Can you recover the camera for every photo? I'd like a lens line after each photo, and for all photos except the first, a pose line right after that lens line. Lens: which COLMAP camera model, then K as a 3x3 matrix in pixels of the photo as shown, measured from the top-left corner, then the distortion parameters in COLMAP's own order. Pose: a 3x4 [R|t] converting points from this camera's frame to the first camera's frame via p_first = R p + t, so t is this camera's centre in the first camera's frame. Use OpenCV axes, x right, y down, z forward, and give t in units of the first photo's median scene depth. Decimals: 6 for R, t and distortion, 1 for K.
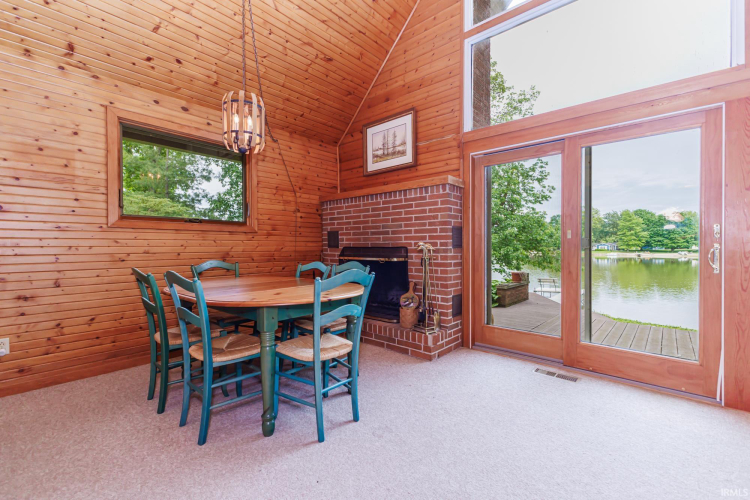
lens RADIAL K [[330.8, 0, 371.8], [0, 330.8, 246.7], [0, 0, 1]] dist [0.012384, -0.001195]
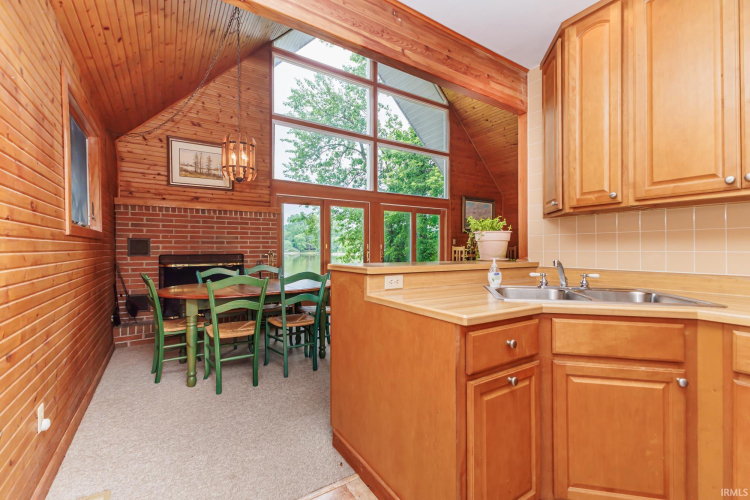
lens RADIAL K [[330.8, 0, 362.5], [0, 330.8, 247.2], [0, 0, 1]] dist [0.012384, -0.001195]
pose [[0.312551, 0.002335, 0.949898, -1.001169], [0.005360, 0.999977, -0.004221, -0.018101], [-0.949886, 0.006411, 0.312531, 0.127888]]
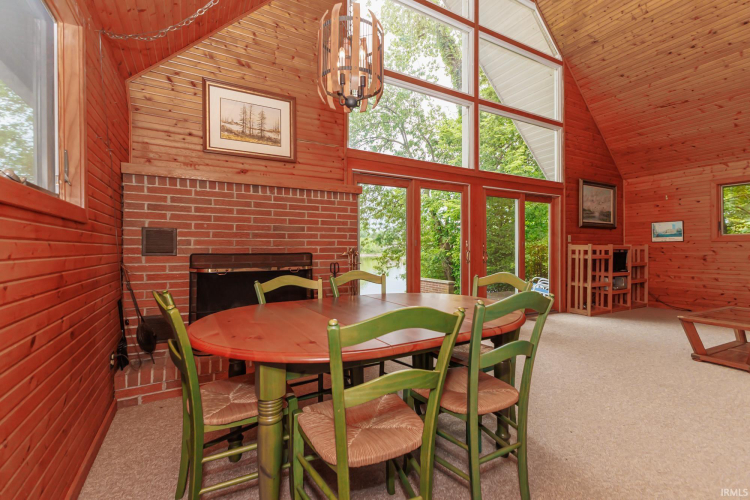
lens RADIAL K [[330.8, 0, 380.1], [0, 330.8, 243.9], [0, 0, 1]] dist [0.012384, -0.001195]
pose [[0.331752, 0.015036, 0.943247, -0.680382], [0.002525, 0.999855, -0.016827, -0.008103], [-0.943363, 0.007964, 0.331666, 0.519076]]
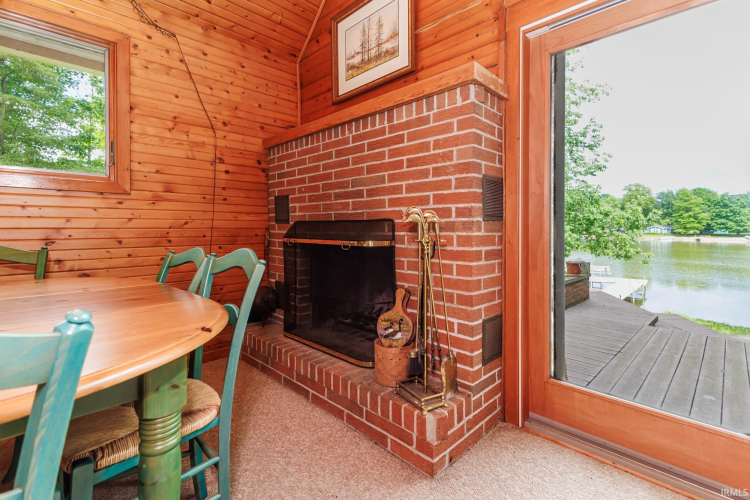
lens RADIAL K [[356.0, 0, 373.9], [0, 356.0, 227.2], [0, 0, 1]] dist [0.017534, 0.000797]
pose [[0.998289, 0.003217, -0.058390, 0.108066], [-0.003473, 0.999985, -0.004280, 0.015407], [0.058376, 0.004476, 0.998285, 0.441867]]
